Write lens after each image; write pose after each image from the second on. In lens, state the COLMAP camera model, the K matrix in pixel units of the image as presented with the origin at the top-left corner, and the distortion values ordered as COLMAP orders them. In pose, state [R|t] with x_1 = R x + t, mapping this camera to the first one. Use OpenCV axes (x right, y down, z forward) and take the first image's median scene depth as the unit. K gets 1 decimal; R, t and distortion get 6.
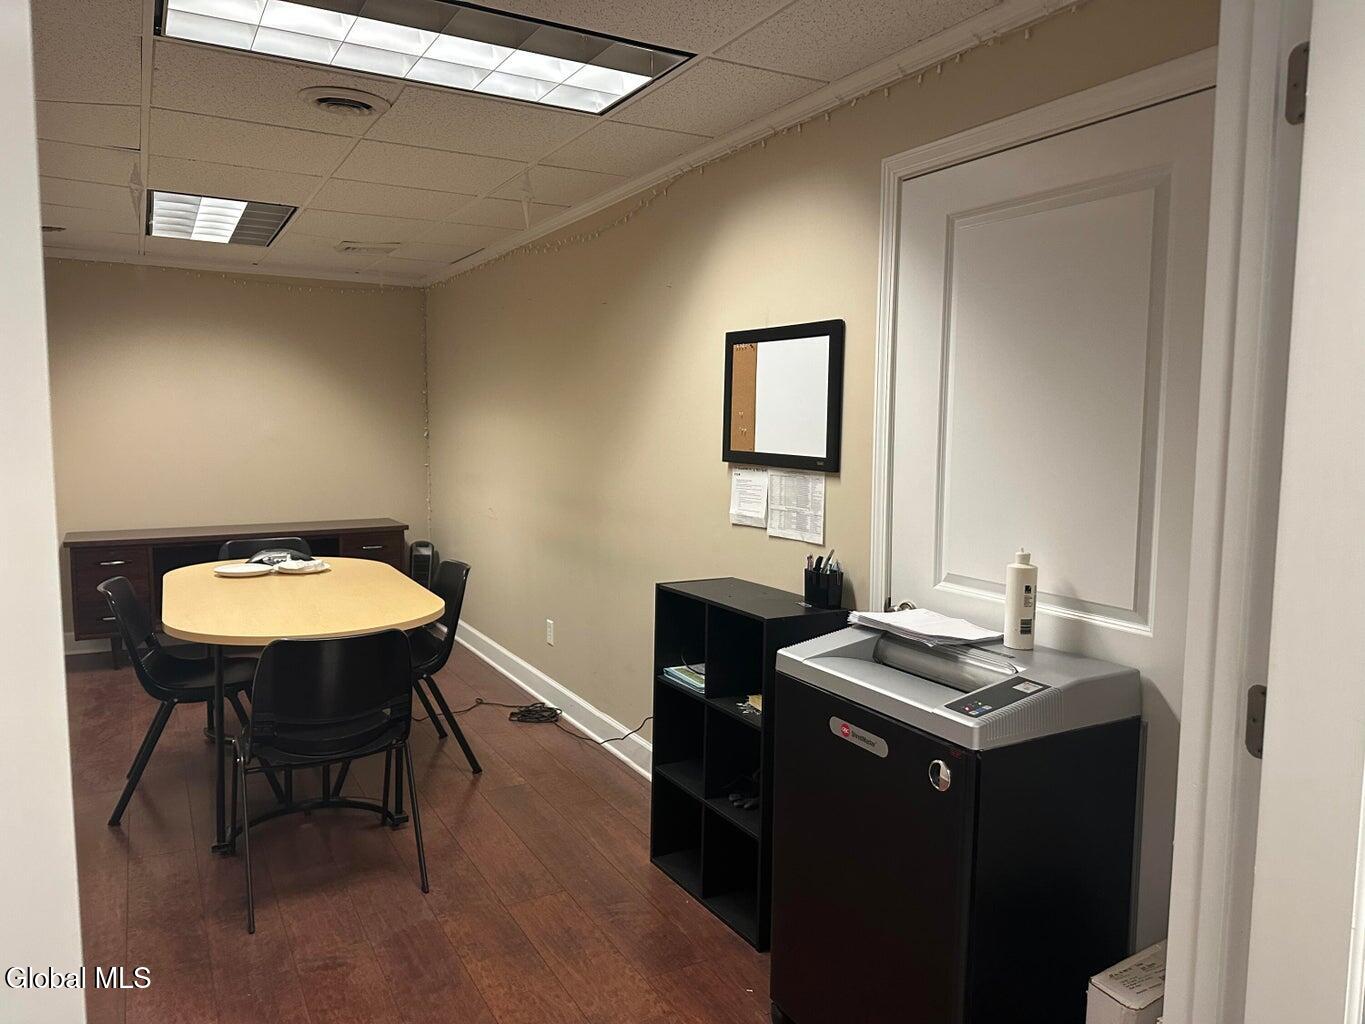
lens RADIAL K [[959.4, 0, 664.2], [0, 959.4, 494.7], [0, 0, 1]] dist [0.101134, -0.175959]
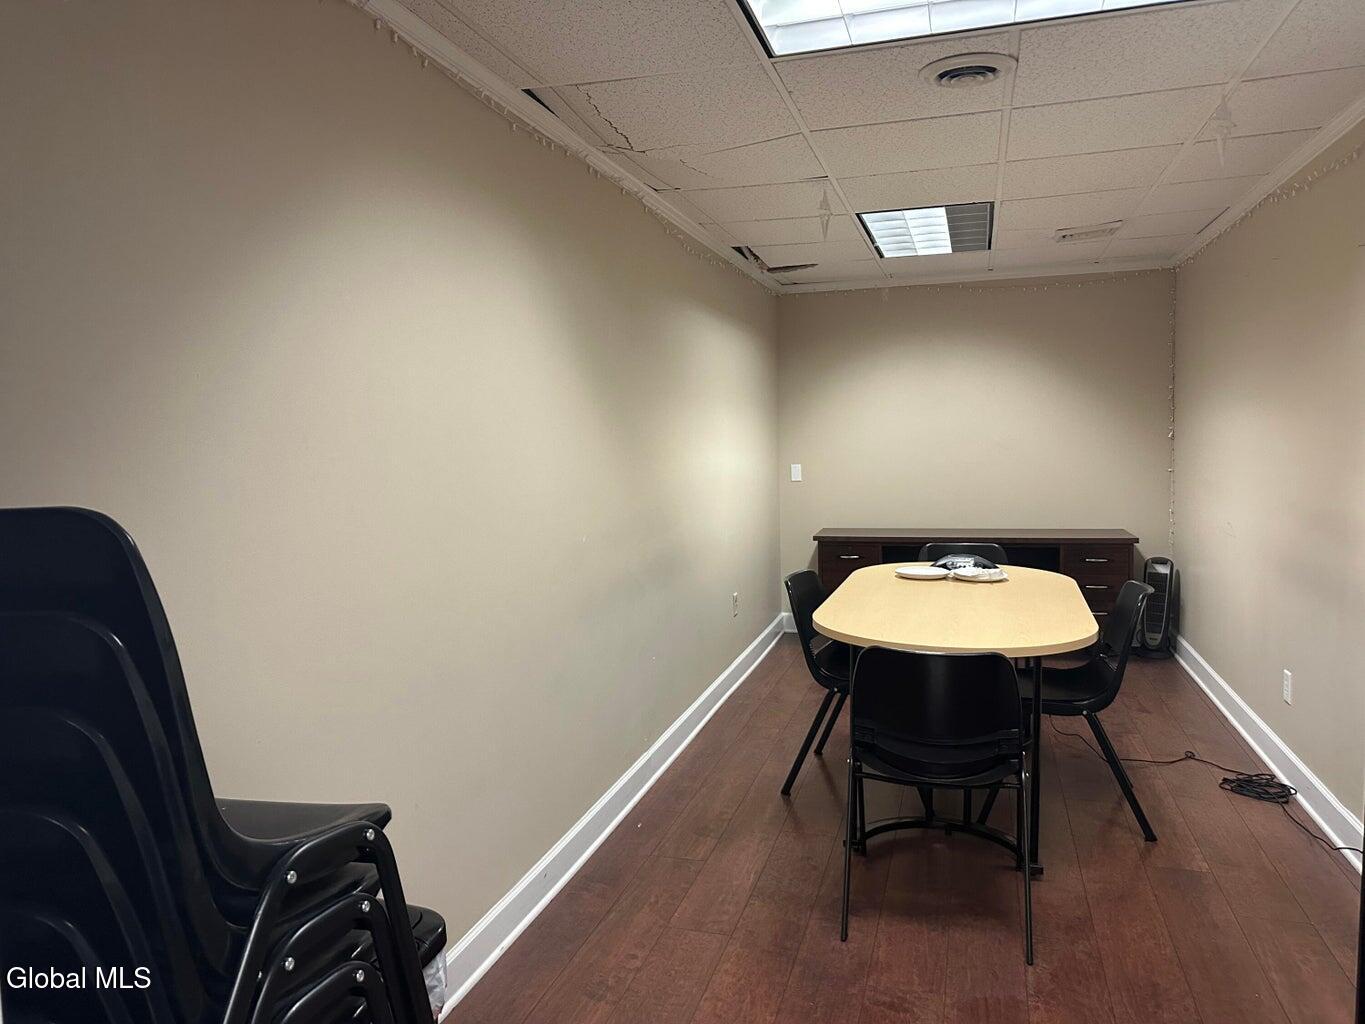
lens RADIAL K [[946.5, 0, 684.4], [0, 946.5, 495.5], [0, 0, 1]] dist [0.042509, -0.047985]
pose [[0.701106, 0.022471, -0.712702, 0.093177], [-0.026676, 0.999630, 0.005276, -0.001256], [0.712558, 0.015313, 0.701447, 0.127960]]
